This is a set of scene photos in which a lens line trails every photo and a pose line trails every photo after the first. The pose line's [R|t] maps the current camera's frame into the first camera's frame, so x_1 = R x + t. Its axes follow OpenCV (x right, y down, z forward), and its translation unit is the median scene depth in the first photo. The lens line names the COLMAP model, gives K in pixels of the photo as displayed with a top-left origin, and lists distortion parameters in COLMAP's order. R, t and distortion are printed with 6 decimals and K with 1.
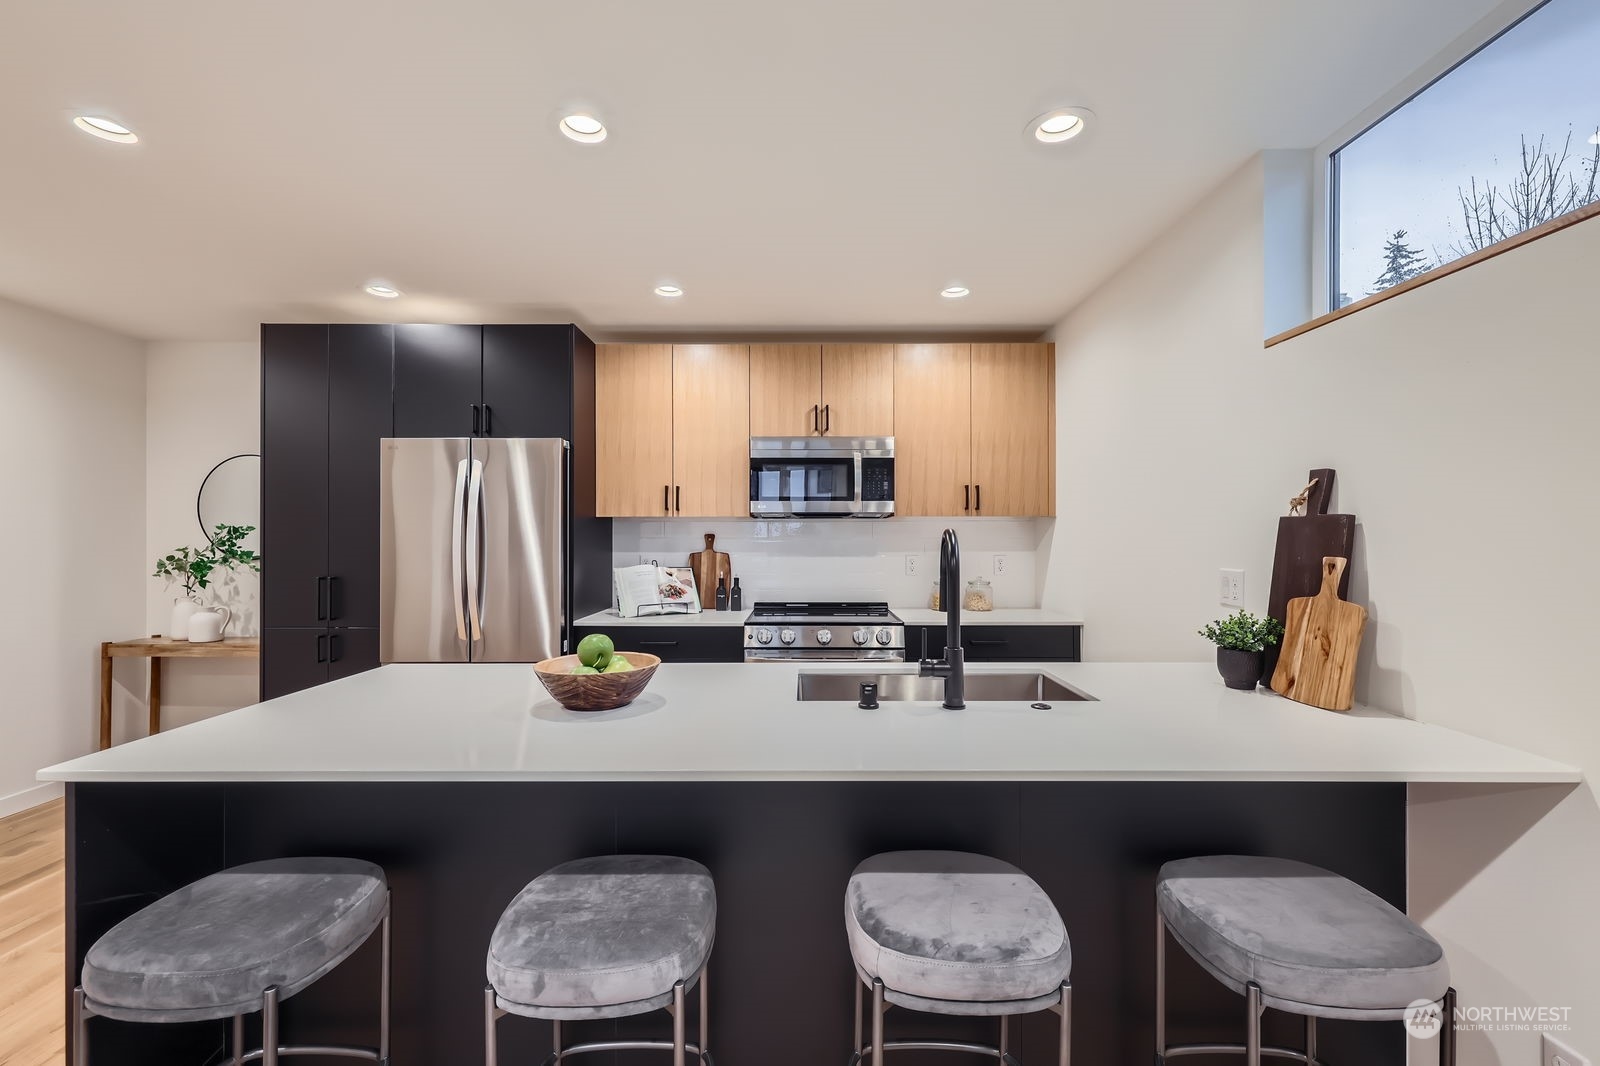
lens RADIAL K [[664.1, 0, 803.1], [0, 664.1, 536.8], [0, 0, 1]] dist [0.002010, -0.000205]
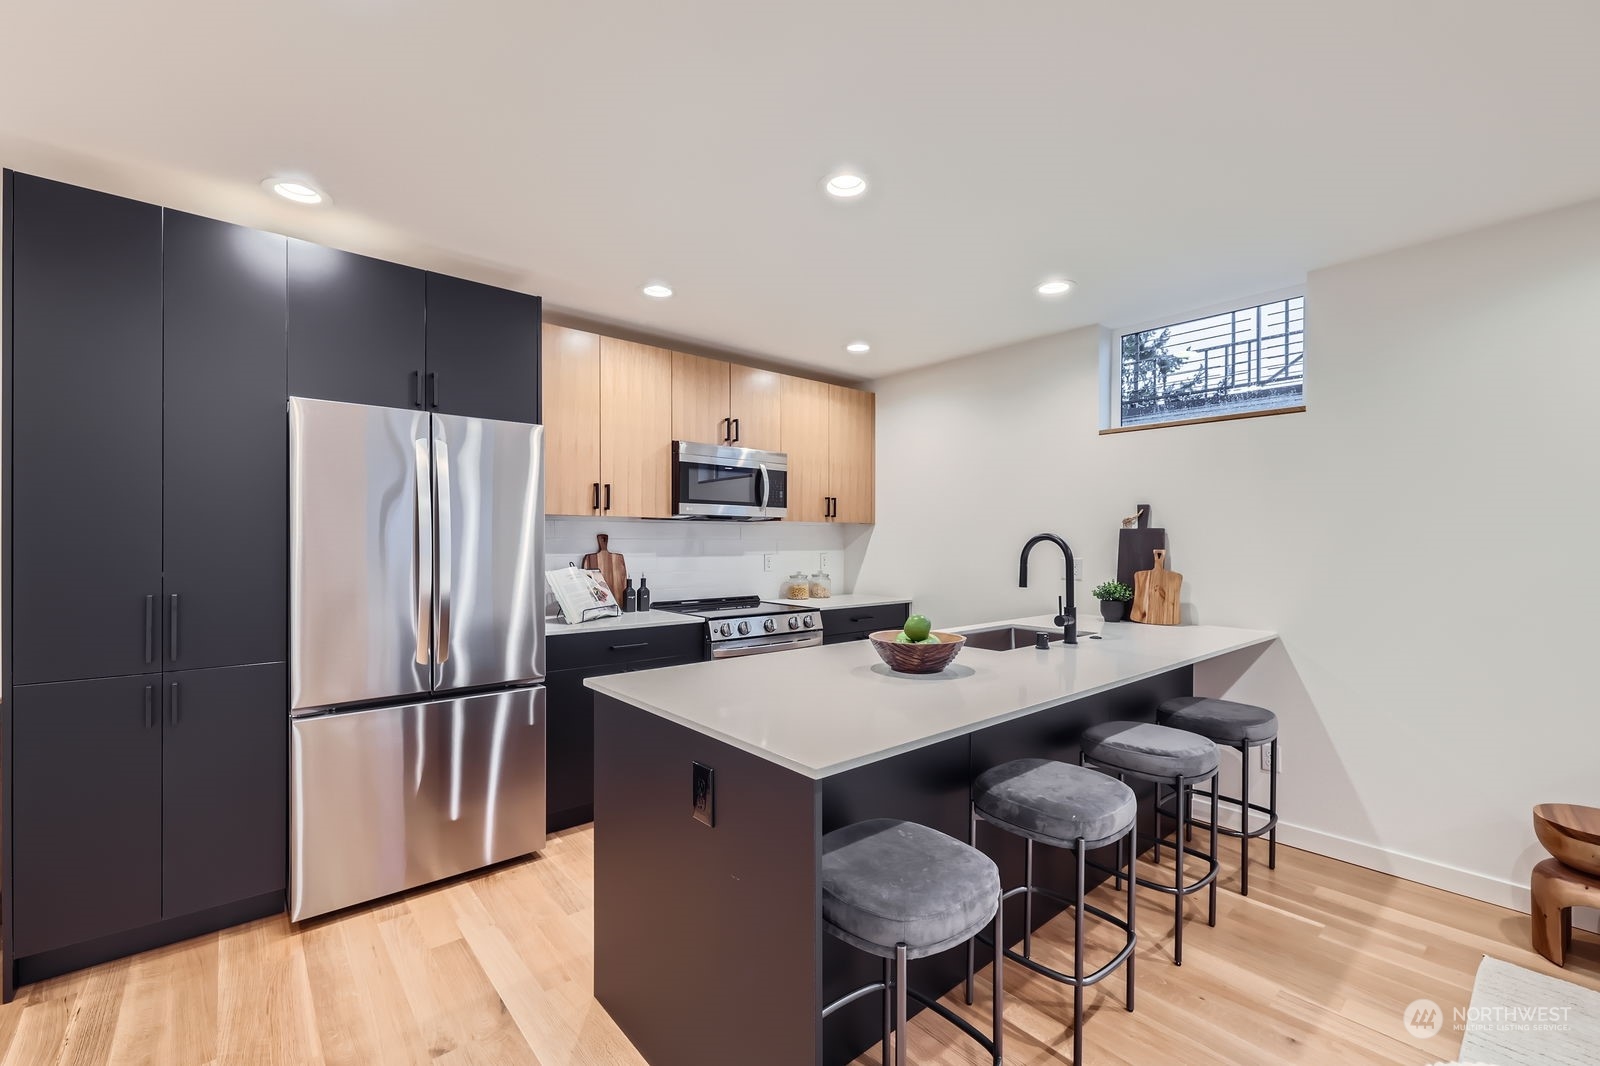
lens RADIAL K [[665.2, 0, 802.3], [0, 665.2, 542.6], [0, 0, 1]] dist [0.002128, 0.000098]
pose [[0.758948, 0.001609, 0.651149, -0.611631], [-0.004673, 0.999985, 0.002976, 0.003940], [-0.651134, -0.005302, 0.758944, 0.087134]]
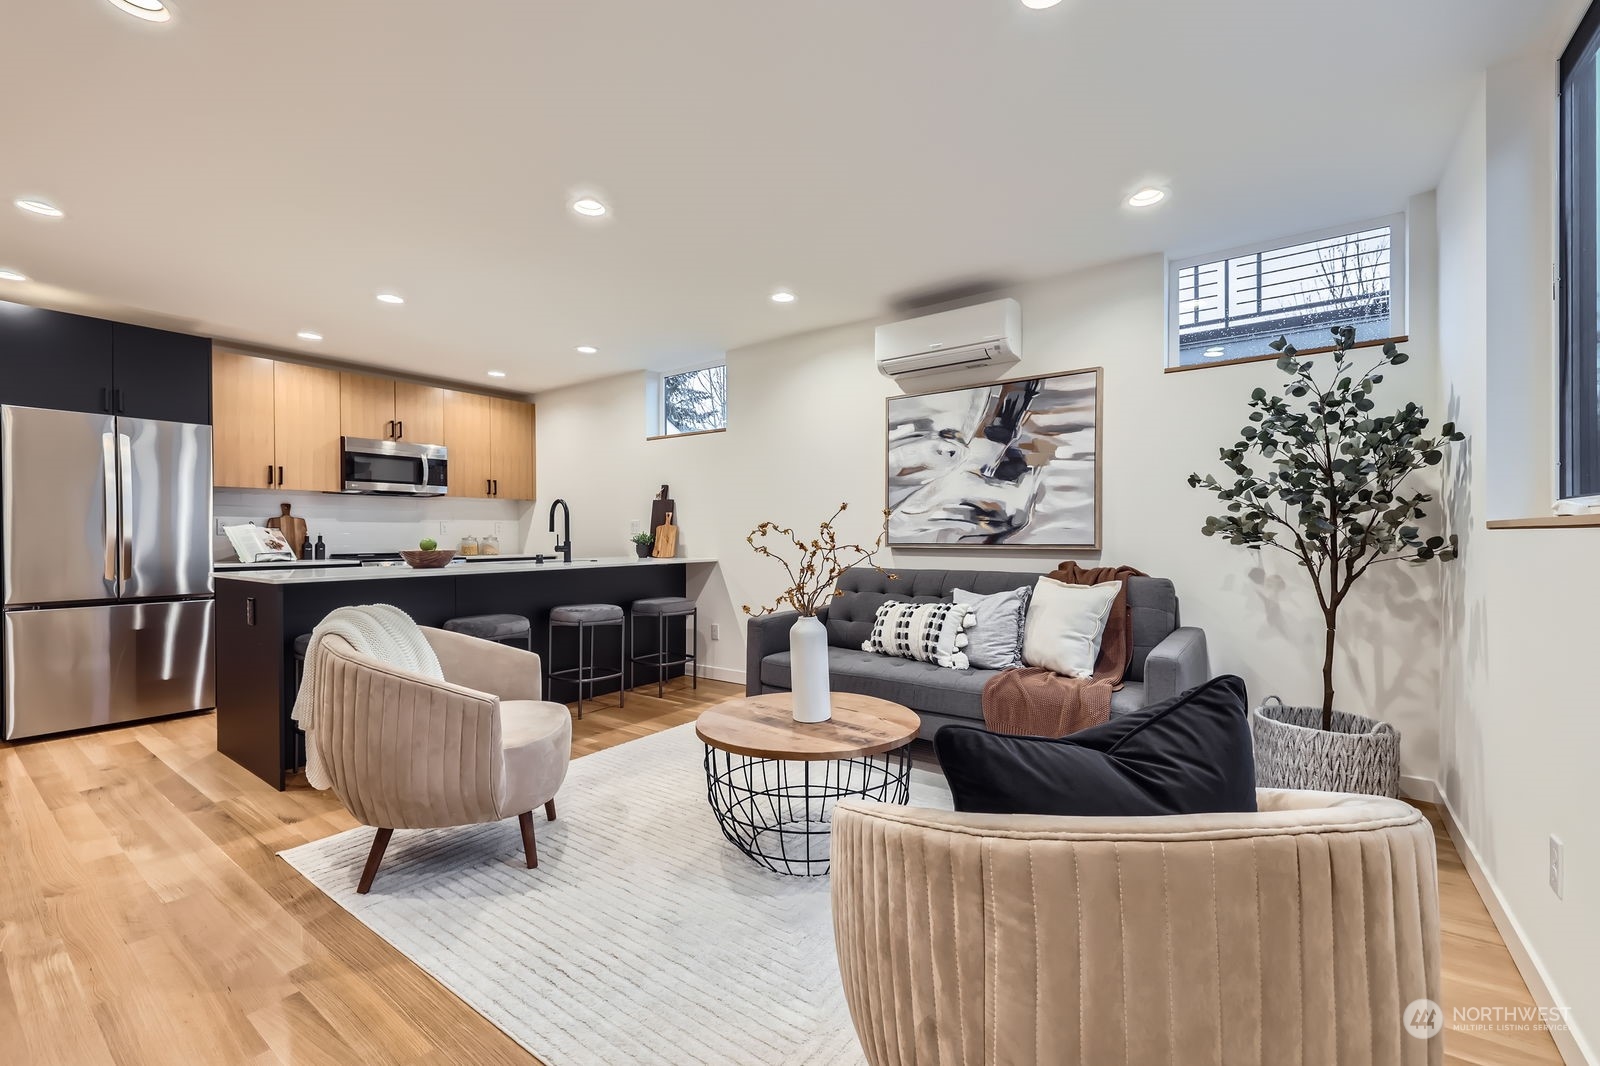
lens RADIAL K [[664.1, 0, 803.1], [0, 664.1, 536.8], [0, 0, 1]] dist [0.002010, -0.000205]
pose [[0.592898, -0.005929, 0.805255, -0.660311], [0.001634, 0.999980, 0.006160, 0.060786], [-0.805276, -0.002337, 0.592896, -0.671452]]
